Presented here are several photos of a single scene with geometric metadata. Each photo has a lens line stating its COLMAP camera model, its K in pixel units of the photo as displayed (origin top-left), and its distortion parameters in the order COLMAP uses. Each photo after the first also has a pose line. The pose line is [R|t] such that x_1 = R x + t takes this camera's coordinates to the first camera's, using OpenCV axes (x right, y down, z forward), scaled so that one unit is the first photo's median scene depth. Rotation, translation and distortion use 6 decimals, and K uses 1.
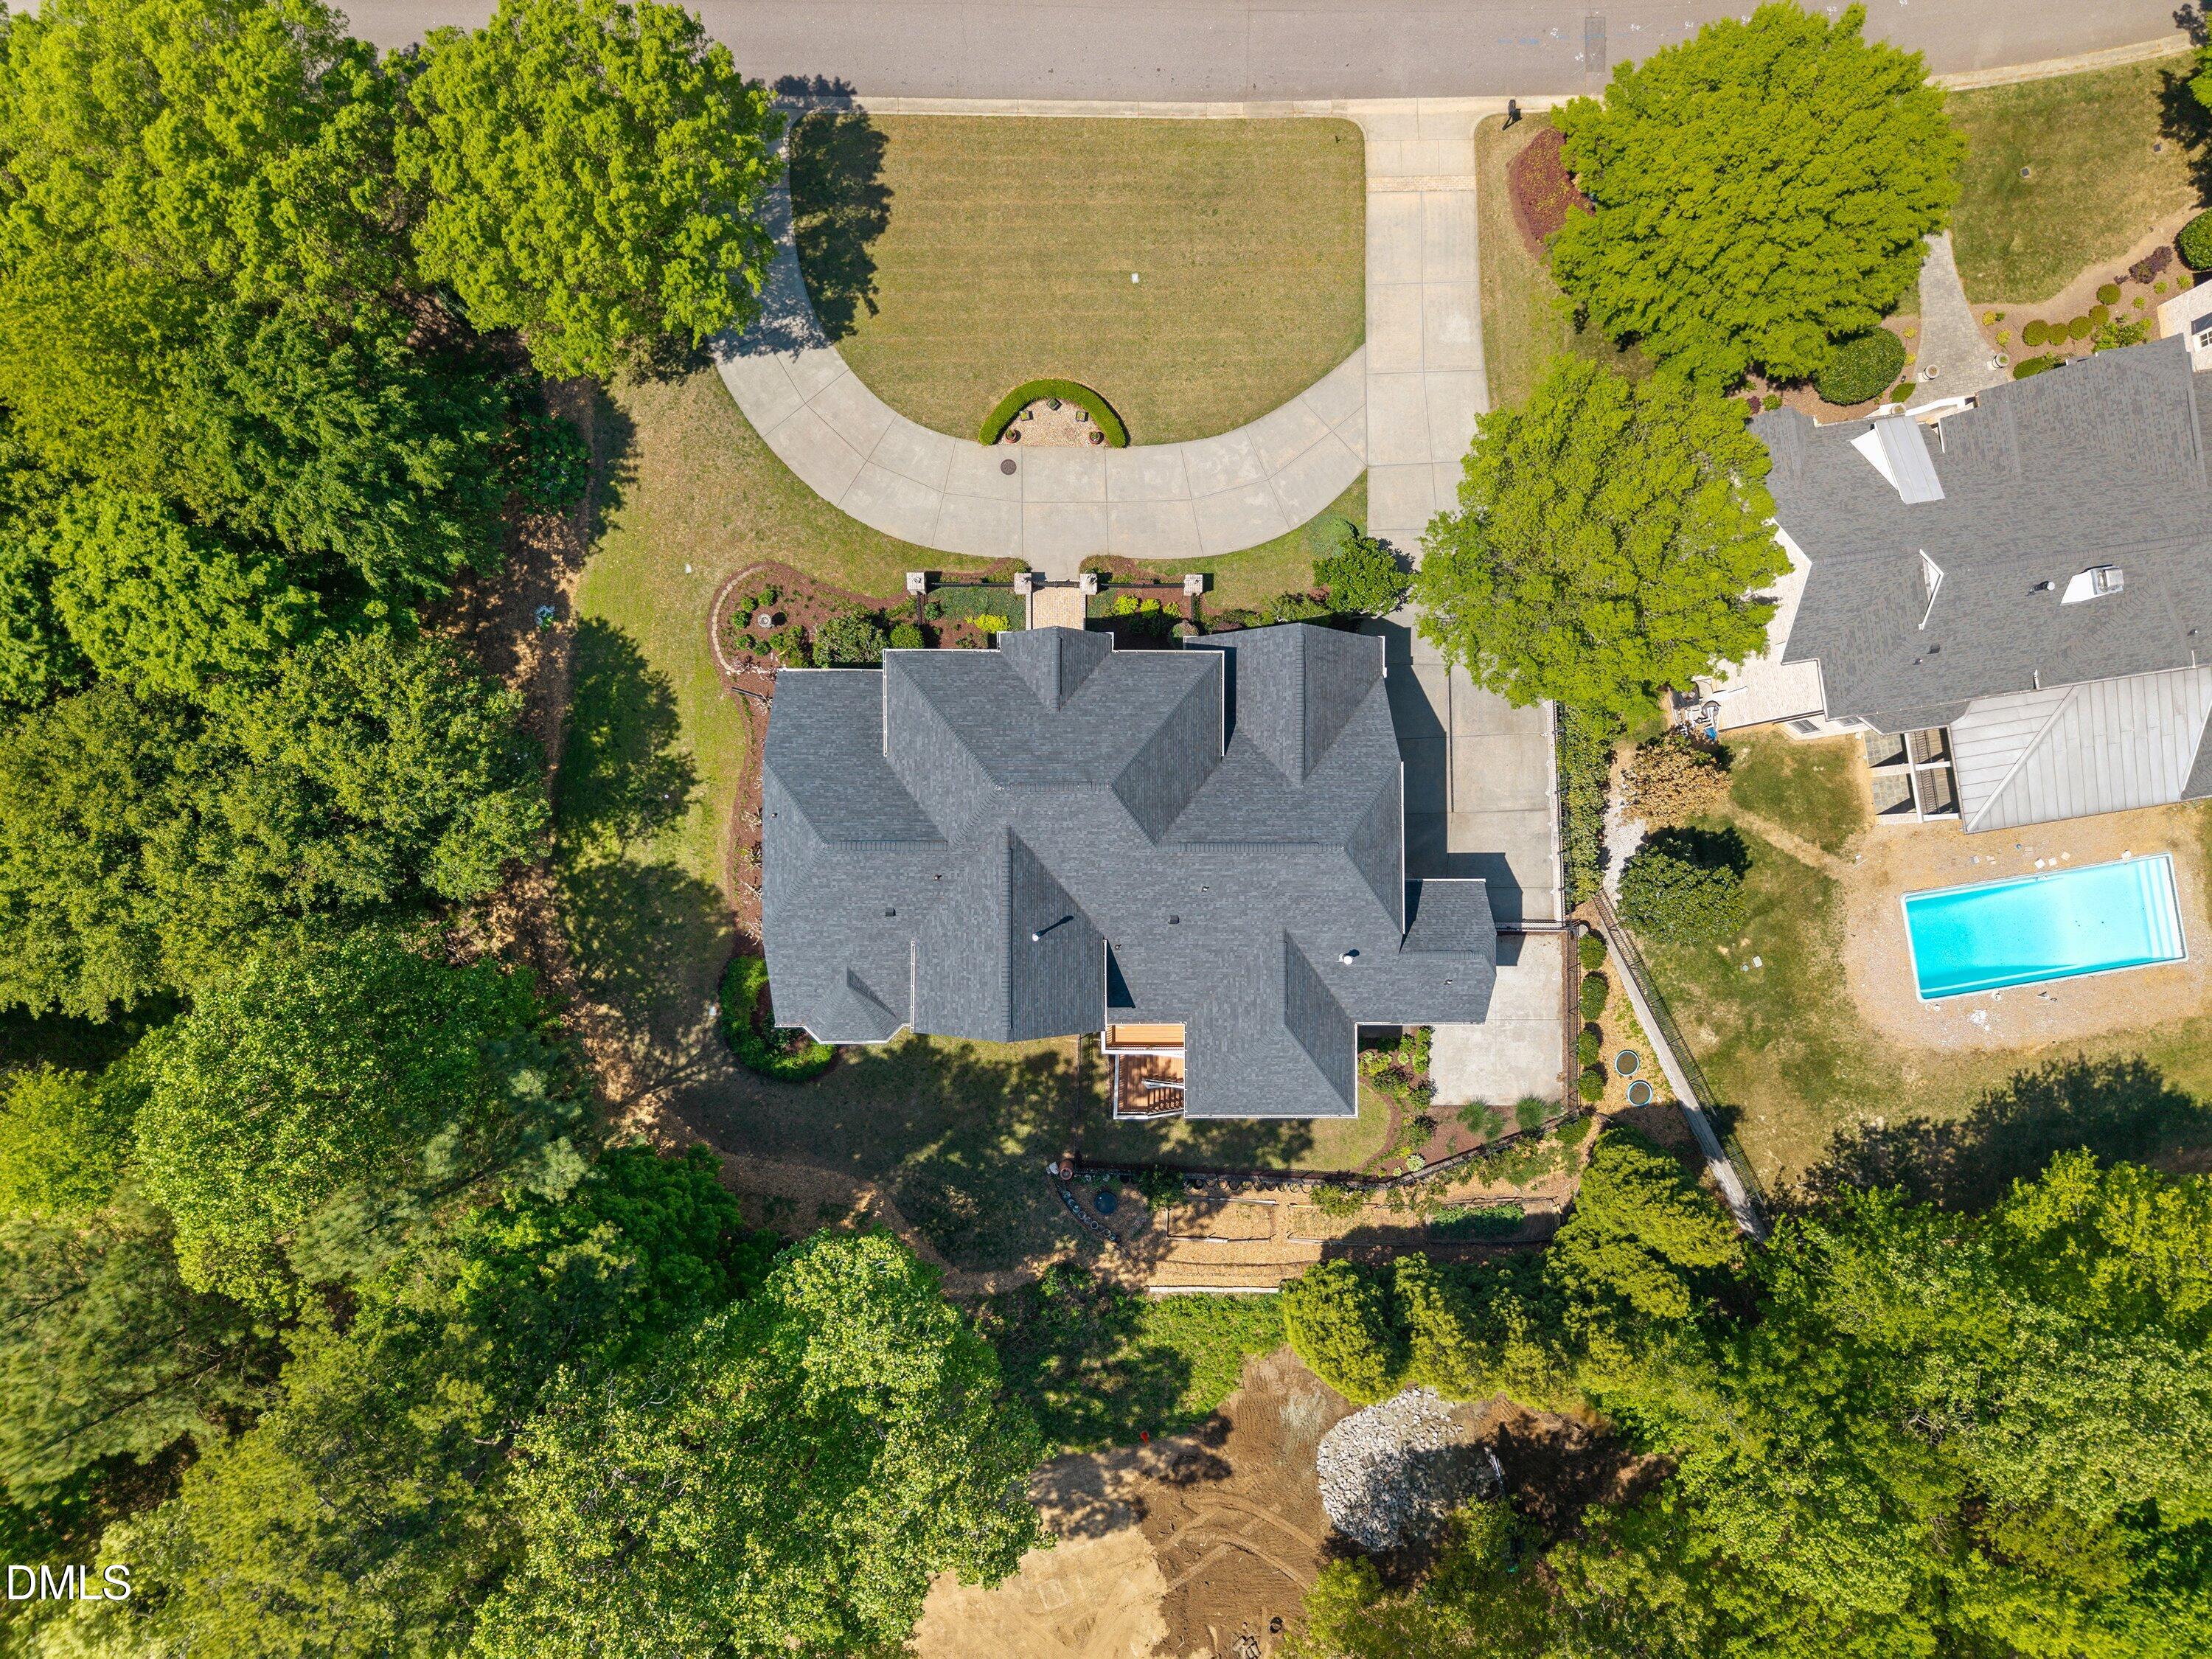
lens RADIAL K [[1491.6, 0, 1116.8], [0, 1491.6, 834.8], [0, 0, 1]] dist [0.006779, -0.006250]
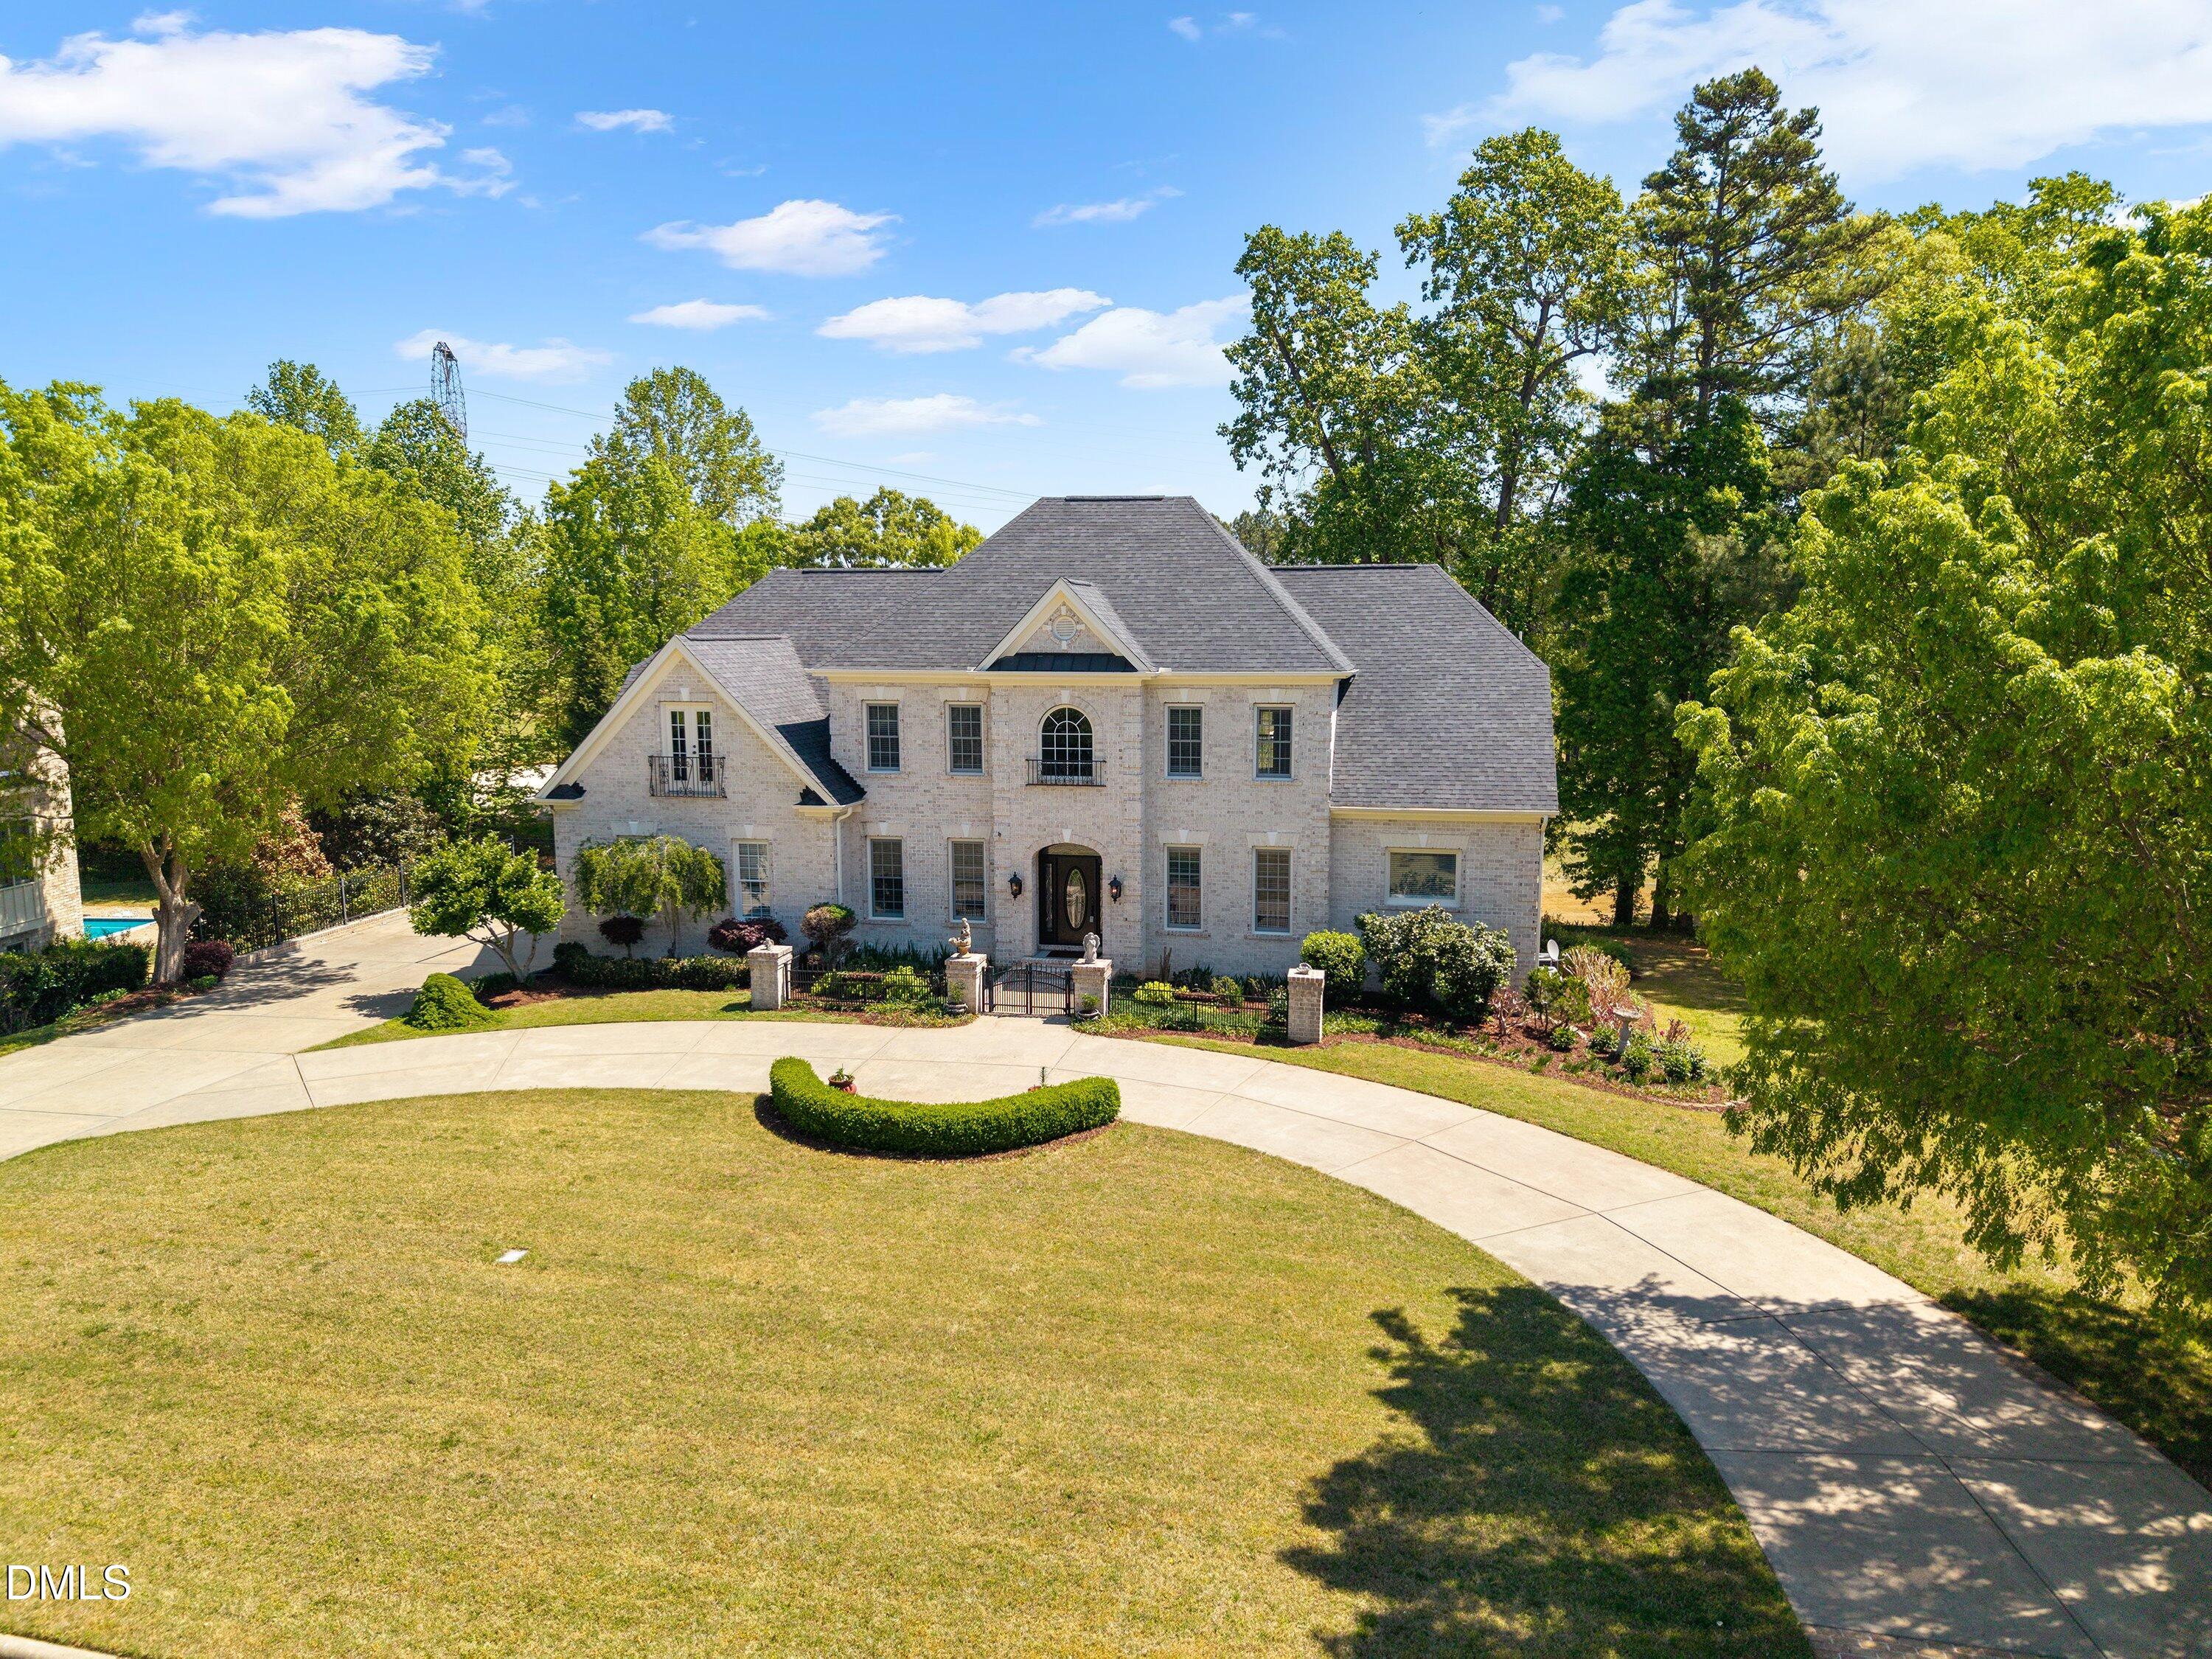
lens RADIAL K [[1491.6, 0, 1116.8], [0, 1491.6, 834.8], [0, 0, 1]] dist [0.006779, -0.006250]
pose [[-0.979822, -0.046941, 0.194280, -0.160348], [0.198527, -0.116048, 0.973201, -0.619788], [-0.023137, 0.992134, 0.123025, 0.860190]]
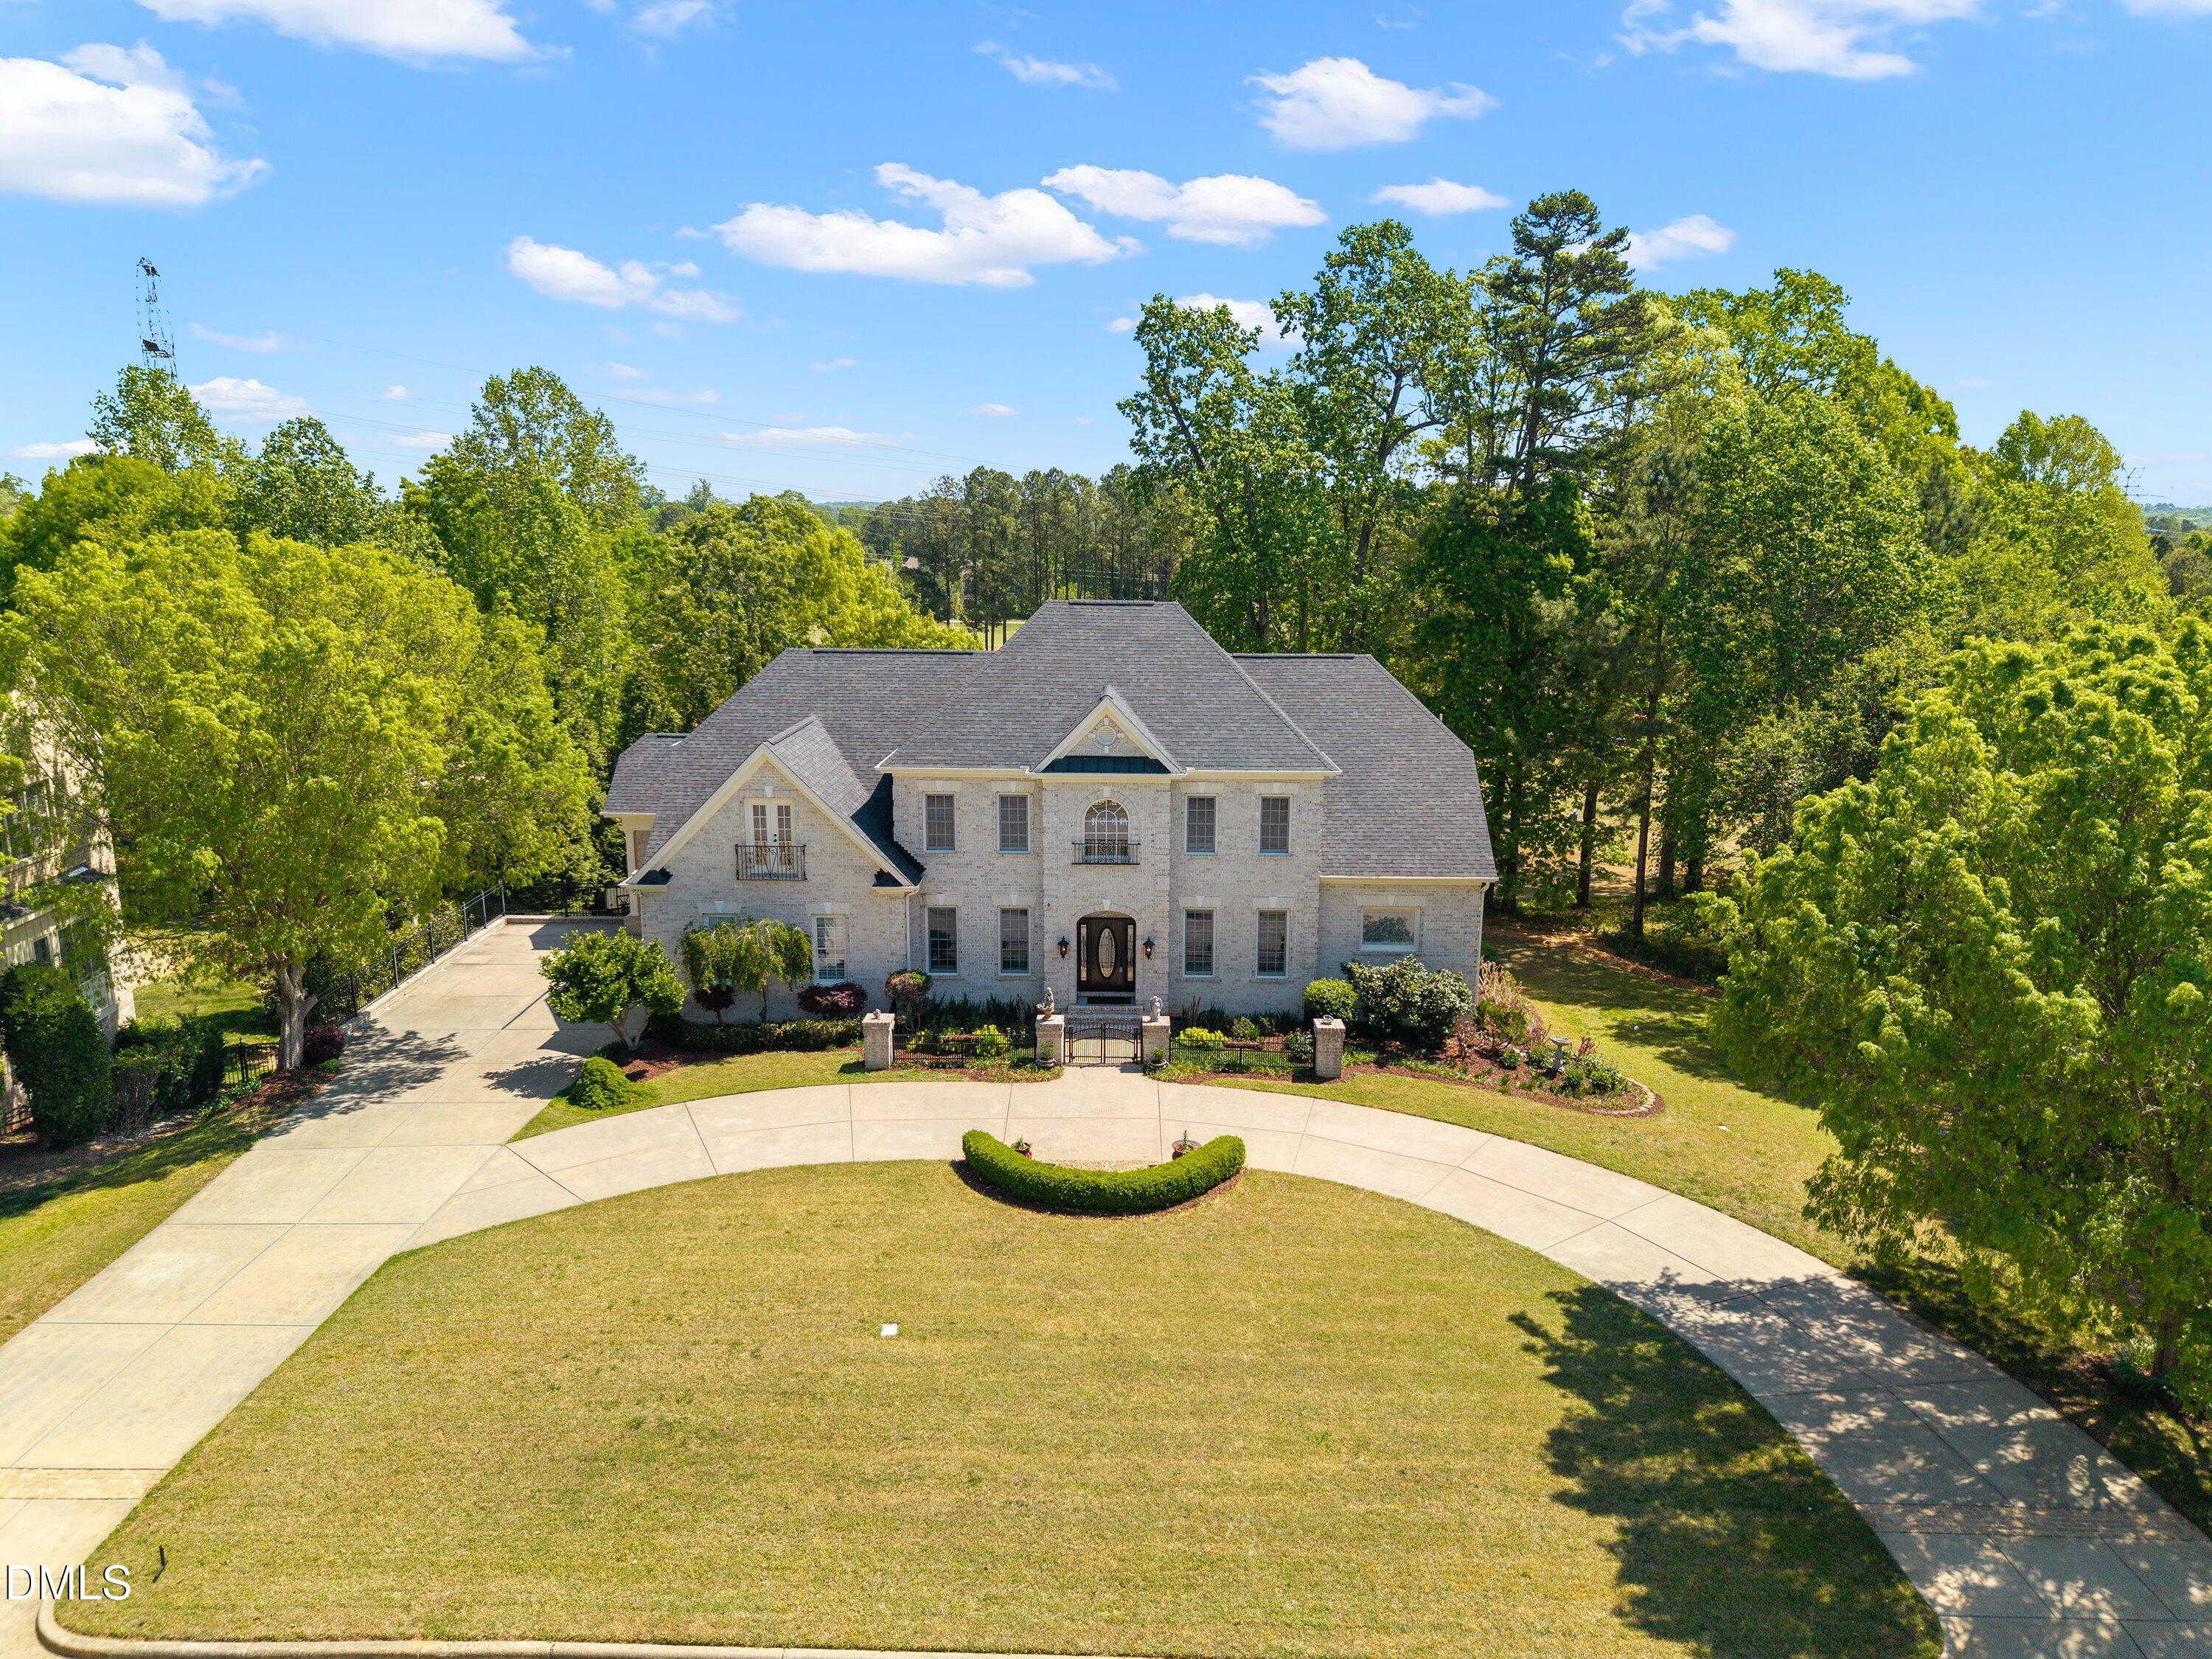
lens RADIAL K [[1491.6, 0, 1116.8], [0, 1491.6, 834.8], [0, 0, 1]] dist [0.006779, -0.006250]
pose [[-0.999562, -0.029286, 0.004356, -0.045971], [0.009662, -0.183578, 0.982958, -0.729087], [-0.027987, 0.982569, 0.183781, 0.778978]]
